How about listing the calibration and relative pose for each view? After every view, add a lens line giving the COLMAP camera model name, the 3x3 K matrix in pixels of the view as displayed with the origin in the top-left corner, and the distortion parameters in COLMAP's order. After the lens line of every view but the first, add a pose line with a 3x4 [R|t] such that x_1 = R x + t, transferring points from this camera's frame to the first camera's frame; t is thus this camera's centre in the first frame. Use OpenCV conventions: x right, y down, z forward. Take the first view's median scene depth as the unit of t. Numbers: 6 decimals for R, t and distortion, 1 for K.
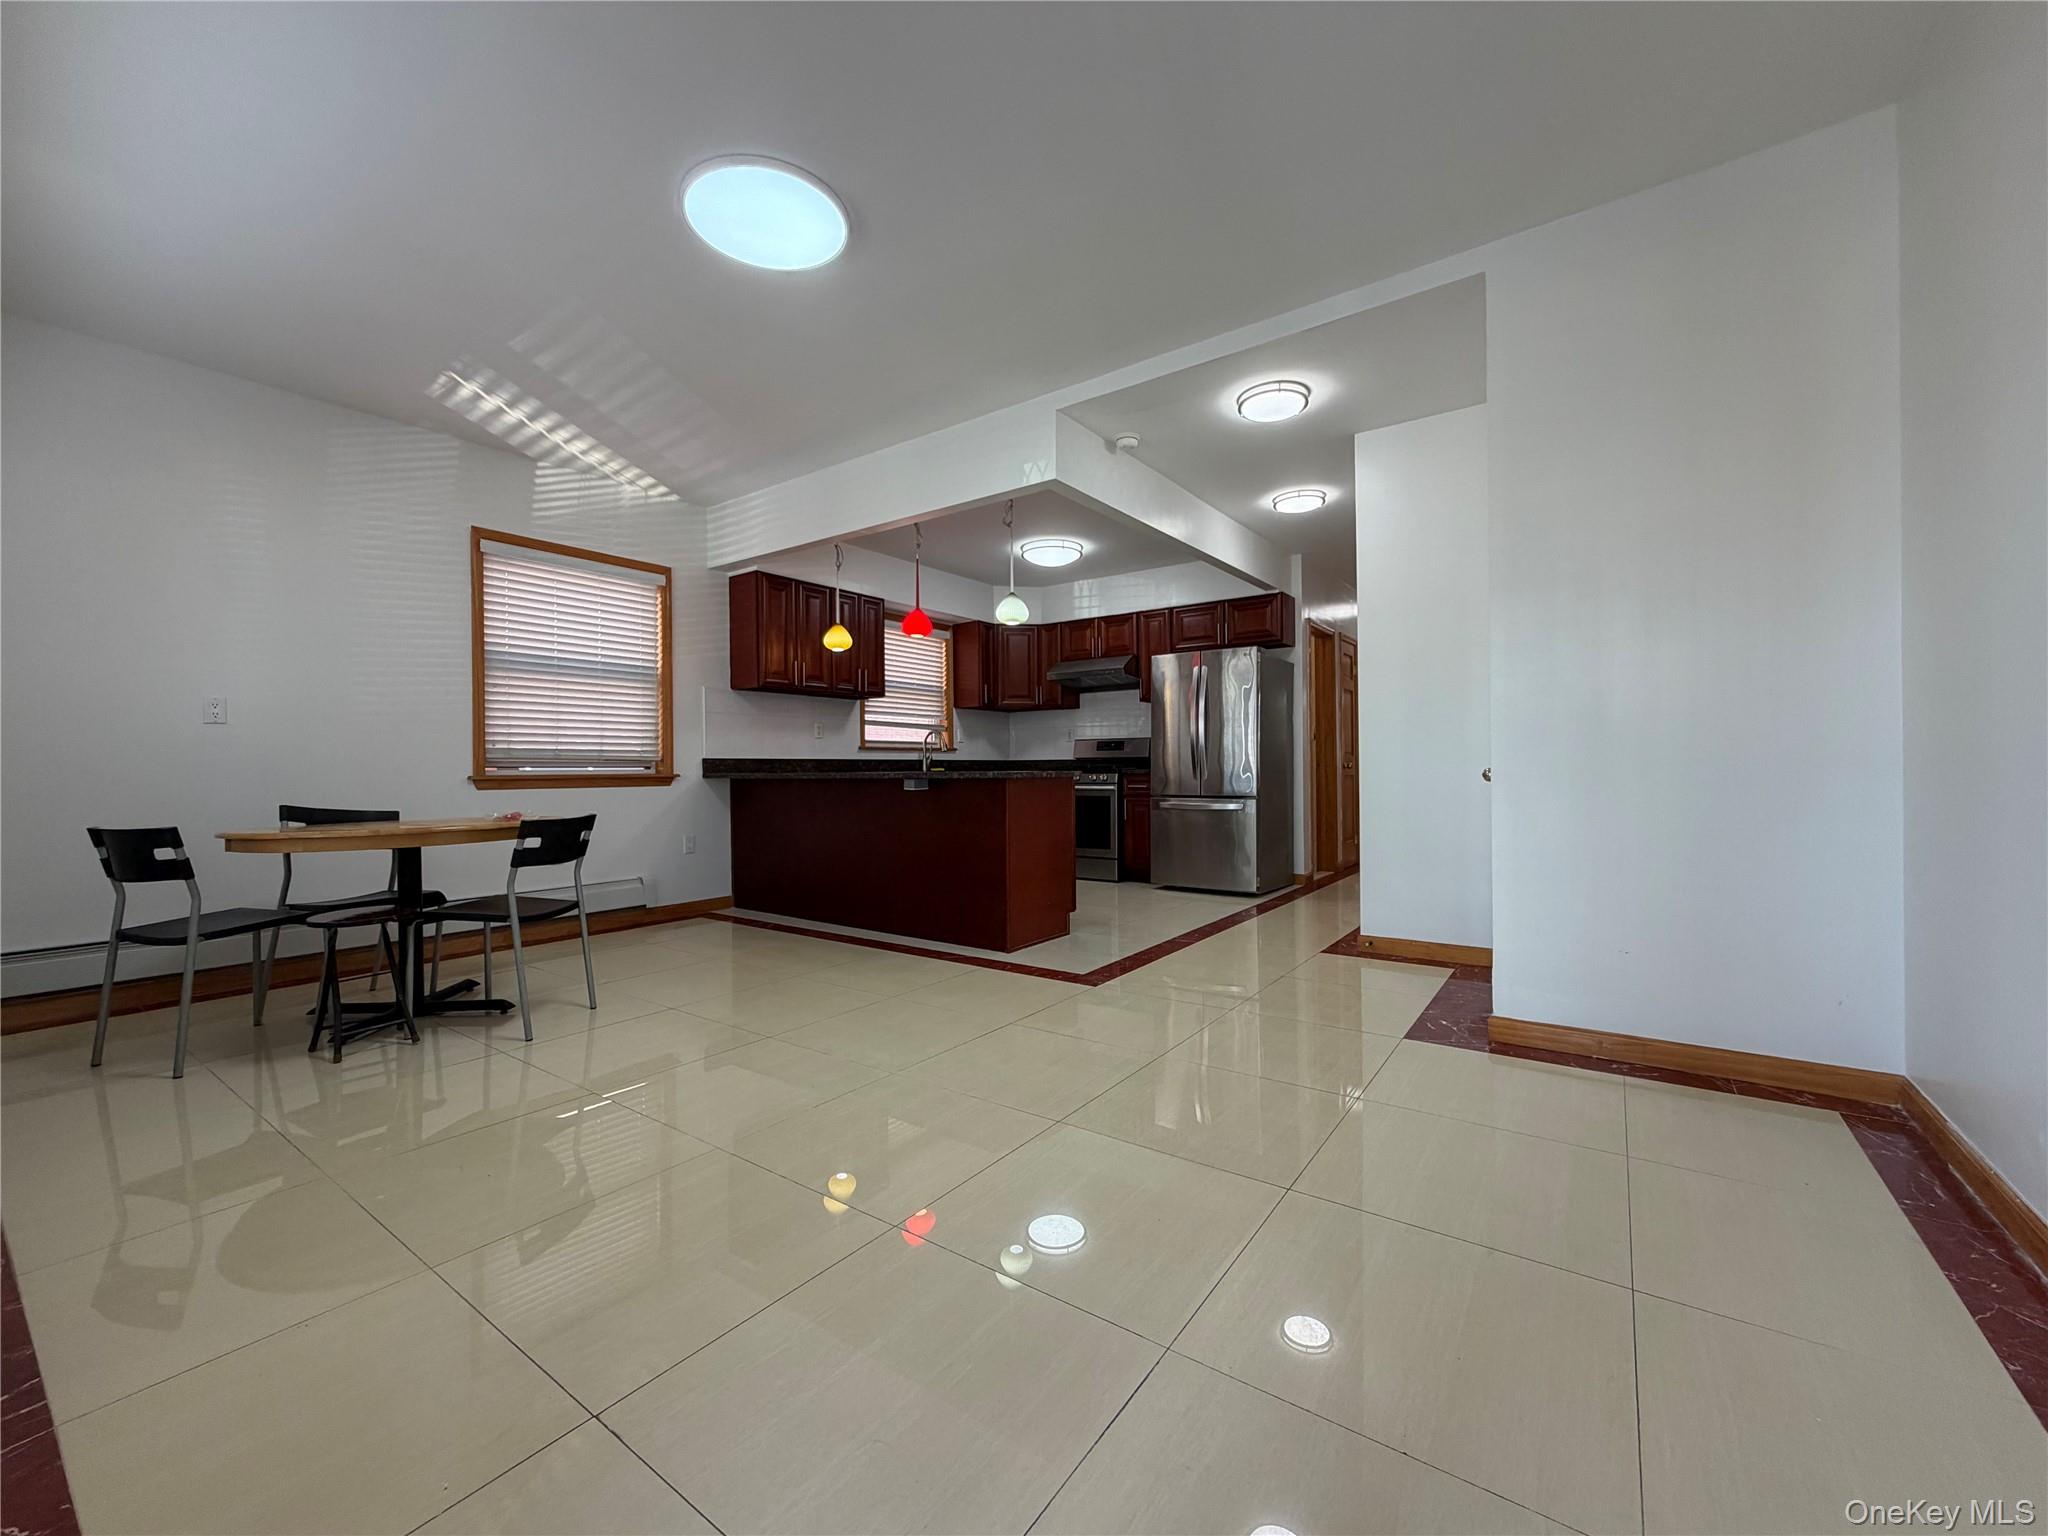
lens RADIAL K [[815.3, 0, 1019.9], [0, 815.3, 769.0], [0, 0, 1]] dist [0.001550, 0.000204]
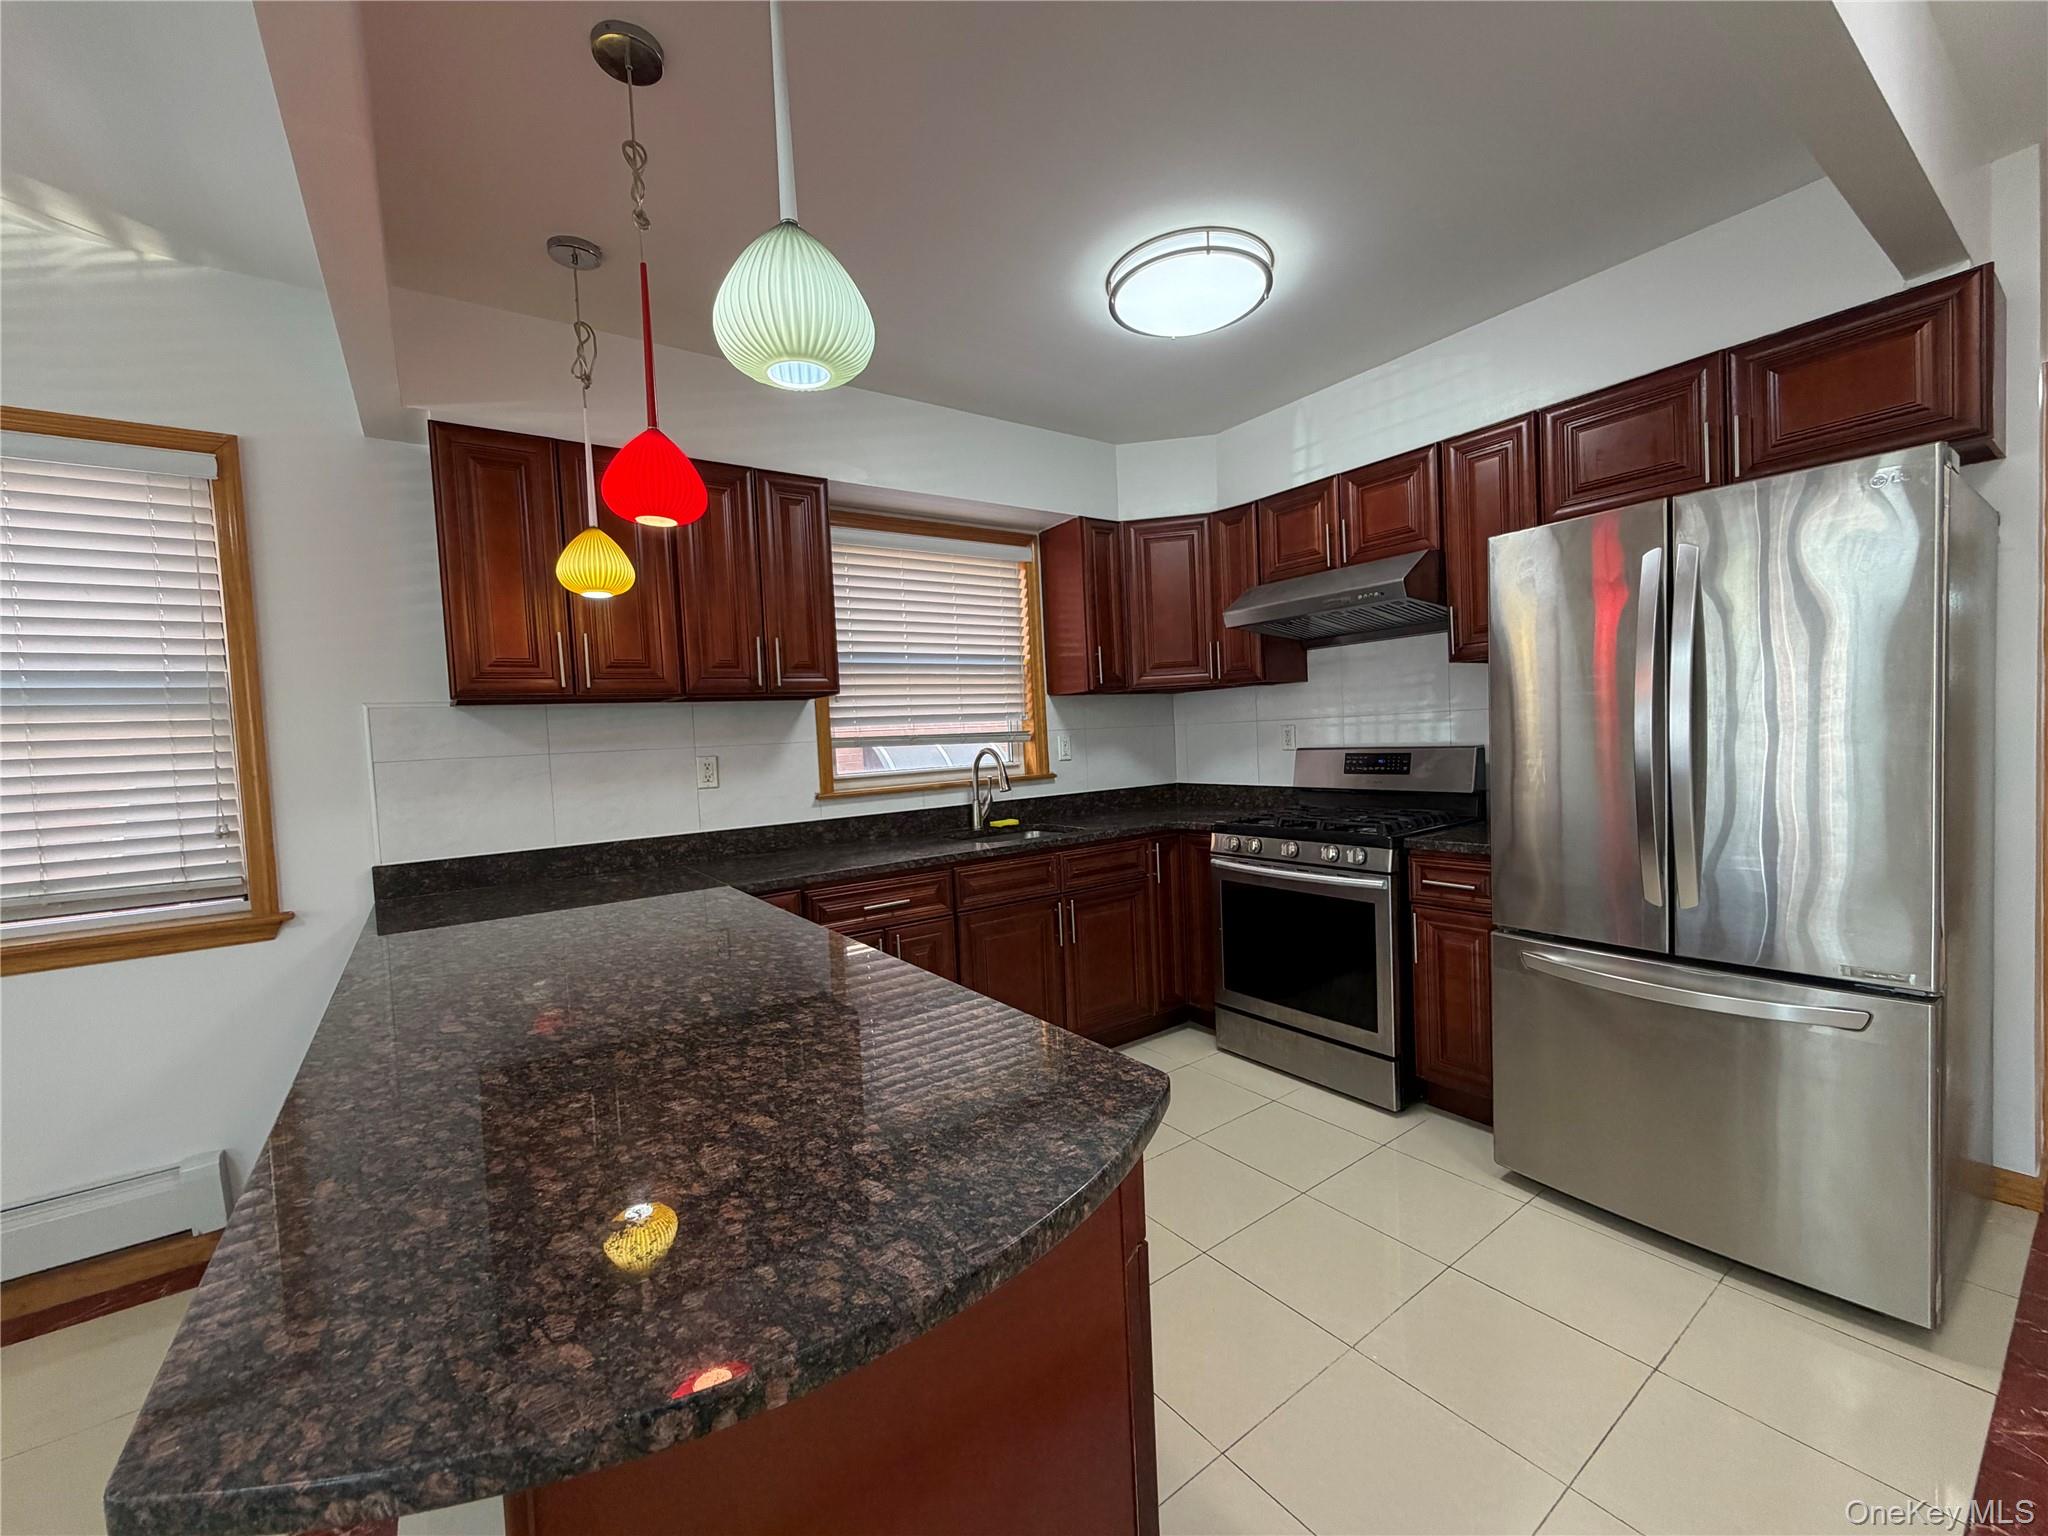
lens RADIAL K [[815.3, 0, 1019.9], [0, 815.3, 769.0], [0, 0, 1]] dist [0.001550, 0.000204]
pose [[0.947813, -0.023298, -0.317974, 0.073153], [0.040253, 0.998090, 0.046856, -0.058401], [0.316275, -0.057210, 0.946941, 0.553334]]
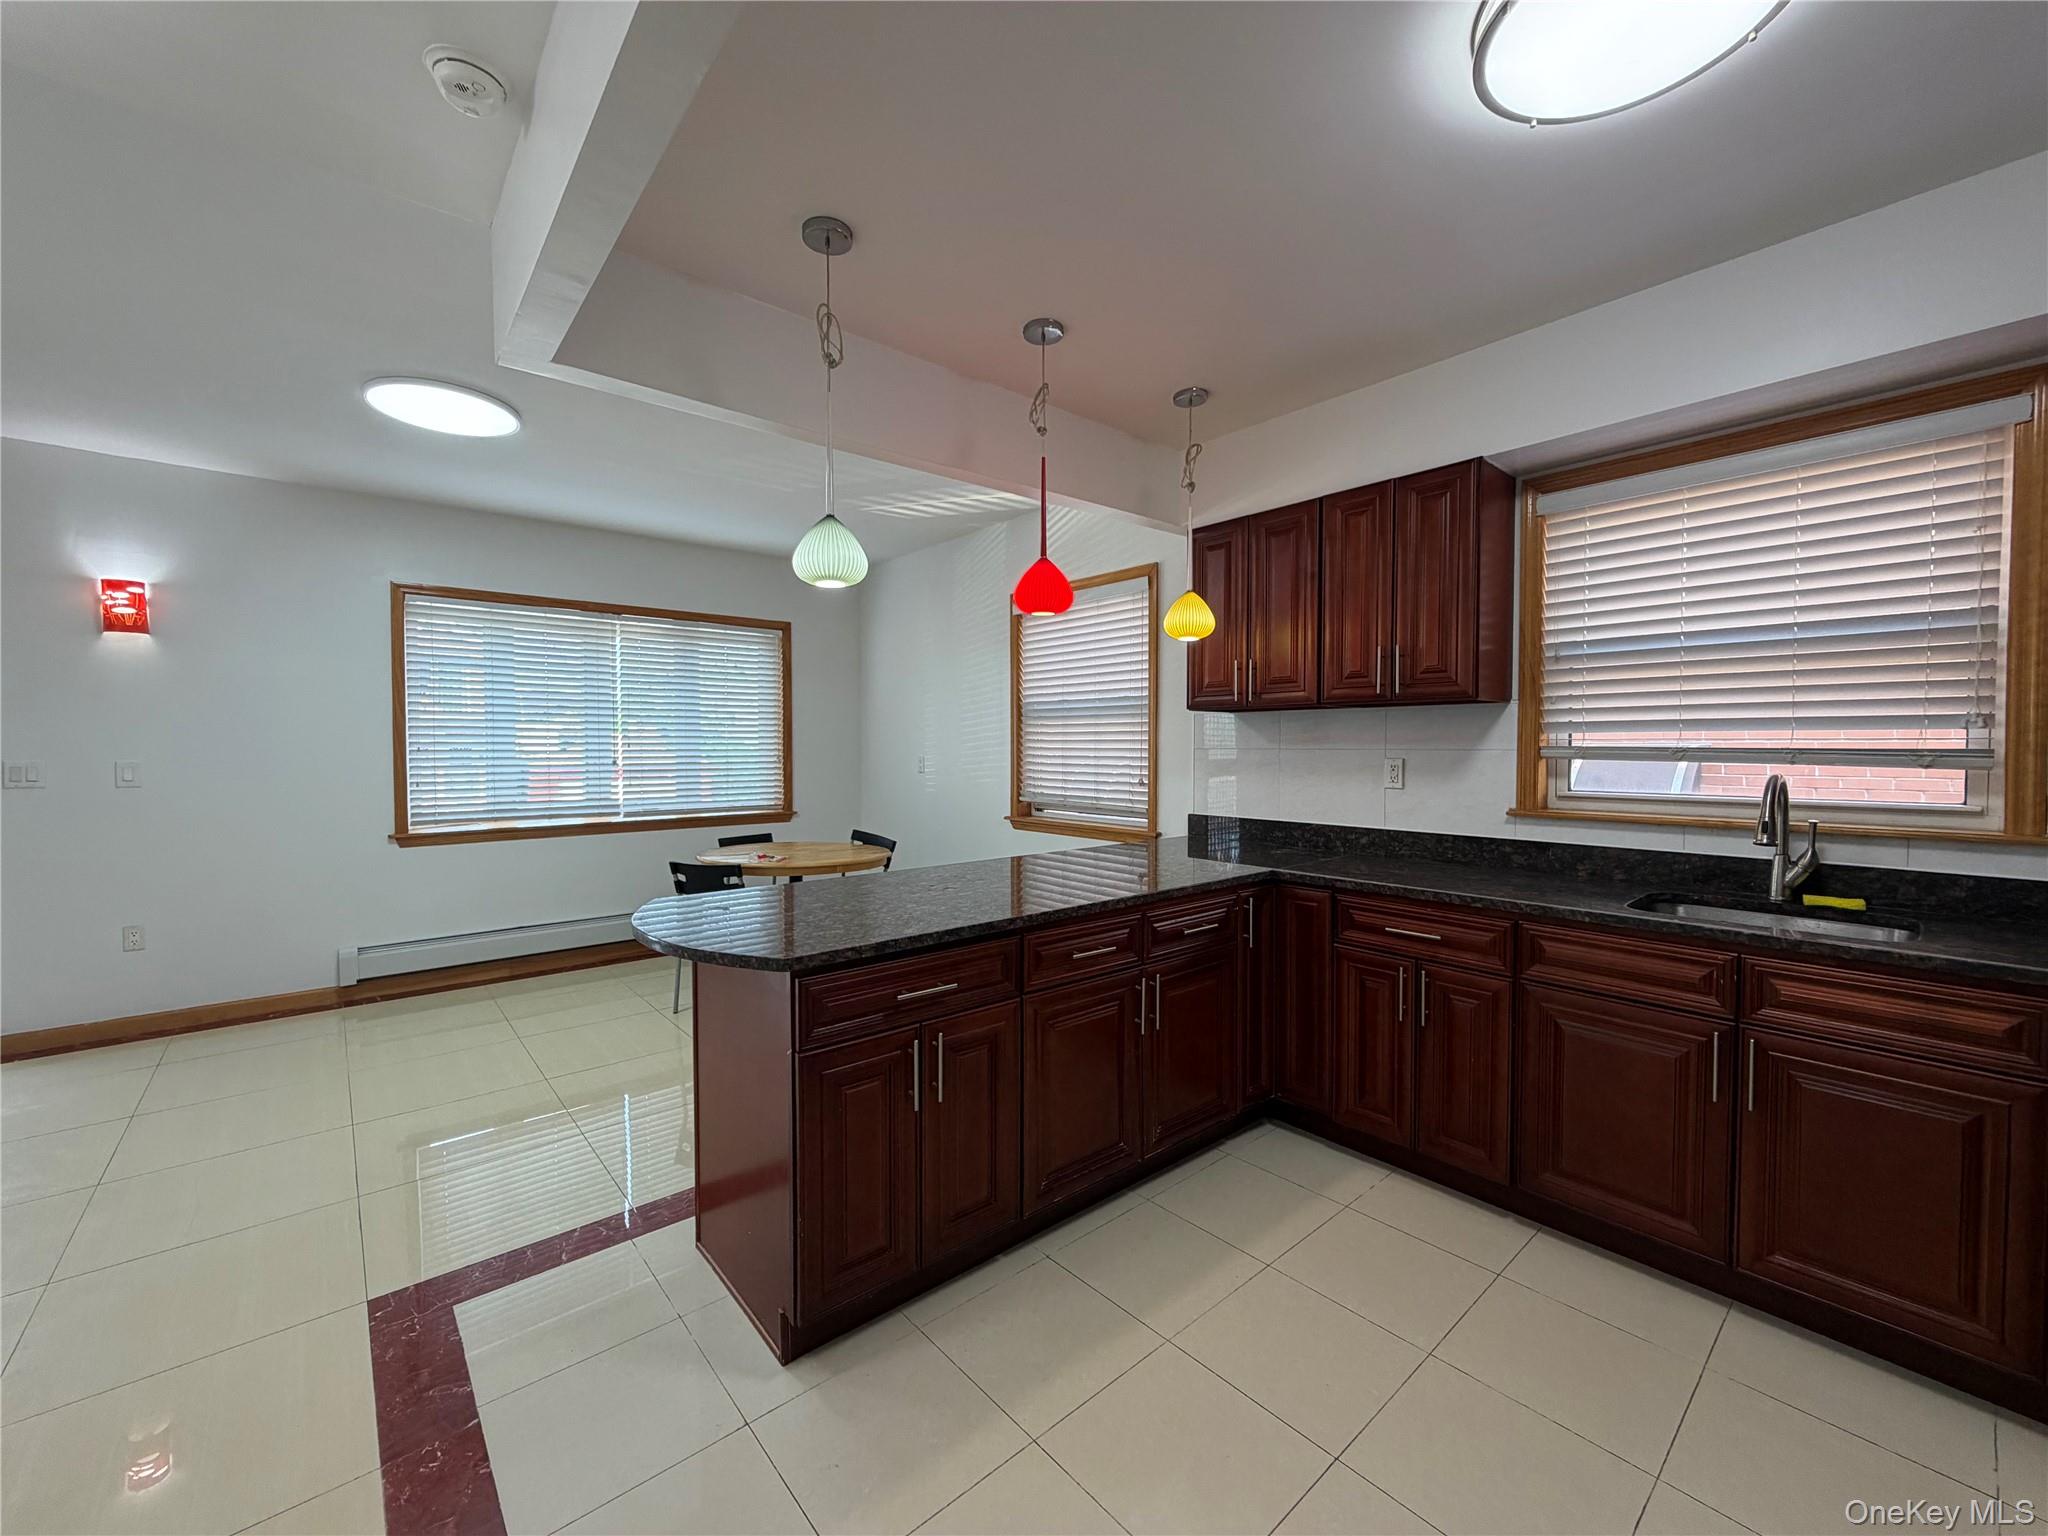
lens RADIAL K [[815.3, 0, 1019.9], [0, 815.3, 769.0], [0, 0, 1]] dist [0.001550, 0.000204]
pose [[-0.235798, 0.039308, -0.971007, 0.273041], [0.007201, 0.999225, 0.038702, -0.064856], [0.971775, 0.002134, -0.235898, 0.818761]]
